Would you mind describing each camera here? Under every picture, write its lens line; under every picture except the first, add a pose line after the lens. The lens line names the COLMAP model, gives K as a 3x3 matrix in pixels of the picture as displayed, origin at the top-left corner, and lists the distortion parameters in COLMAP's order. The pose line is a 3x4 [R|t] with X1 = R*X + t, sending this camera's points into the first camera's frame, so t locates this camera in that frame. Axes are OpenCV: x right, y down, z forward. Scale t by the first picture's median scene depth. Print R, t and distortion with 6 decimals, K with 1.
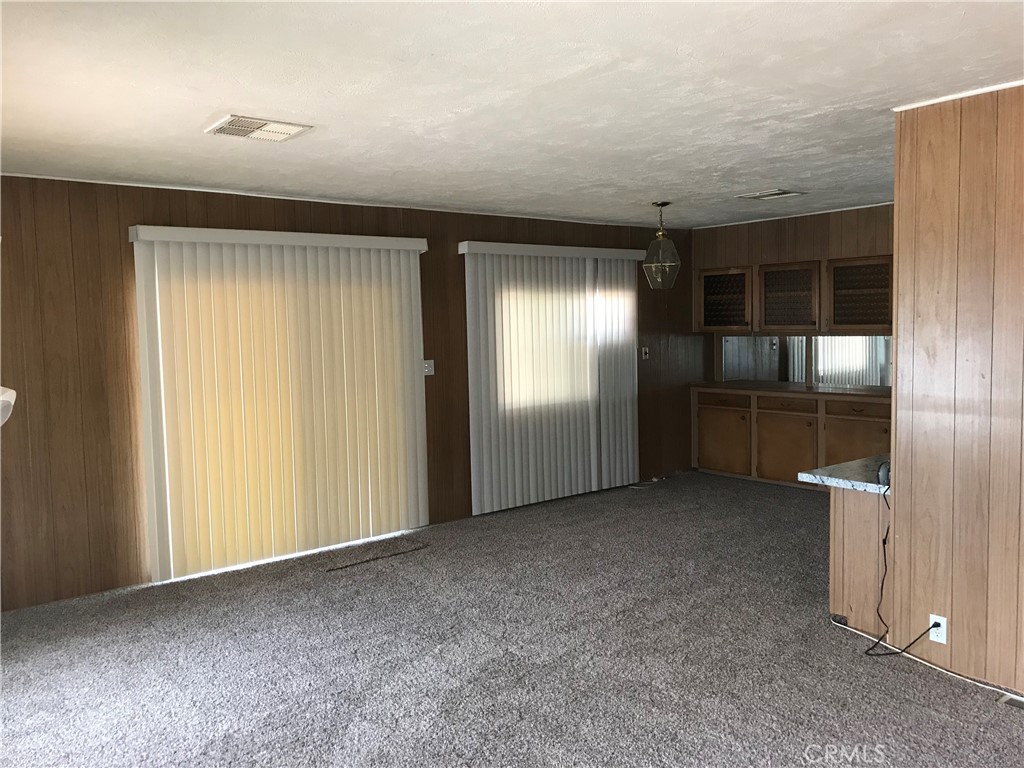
lens RADIAL K [[846.6, 0, 513.3], [0, 846.6, 380.6], [0, 0, 1]] dist [0.038622, -0.046694]
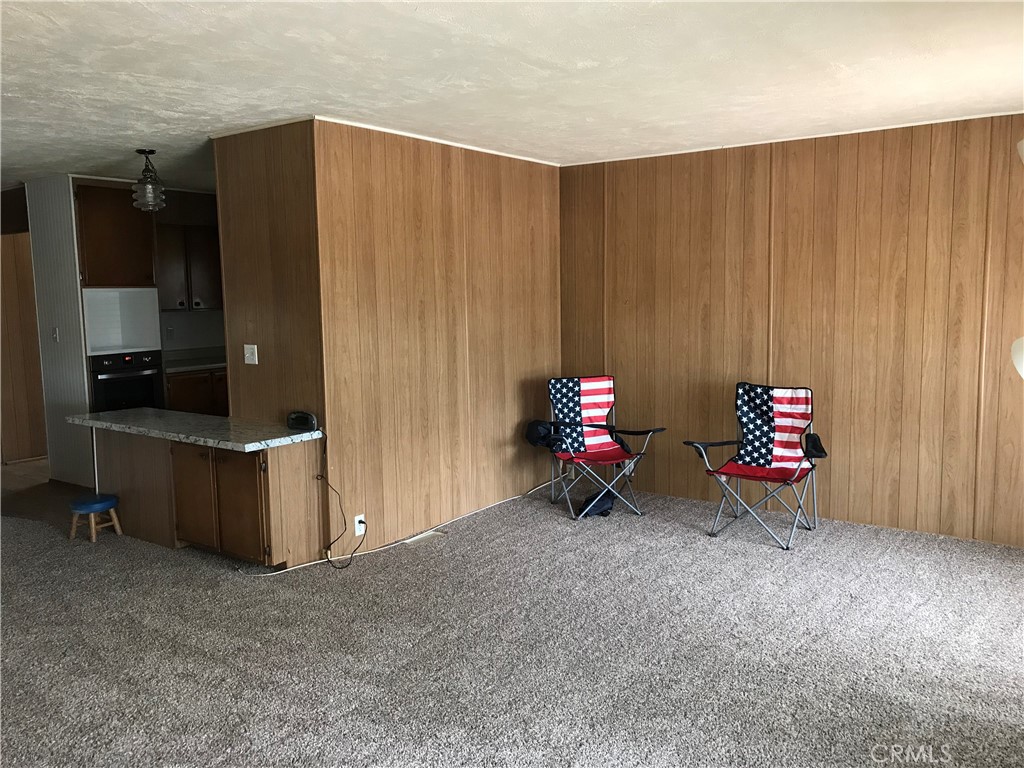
lens RADIAL K [[846.6, 0, 512.0], [0, 846.6, 382.6], [0, 0, 1]] dist [0.038622, -0.046694]
pose [[-0.279655, -0.081358, 0.956647, -0.733857], [0.092213, 0.989521, 0.111111, -0.048342], [-0.955662, 0.119288, -0.269223, 0.992942]]
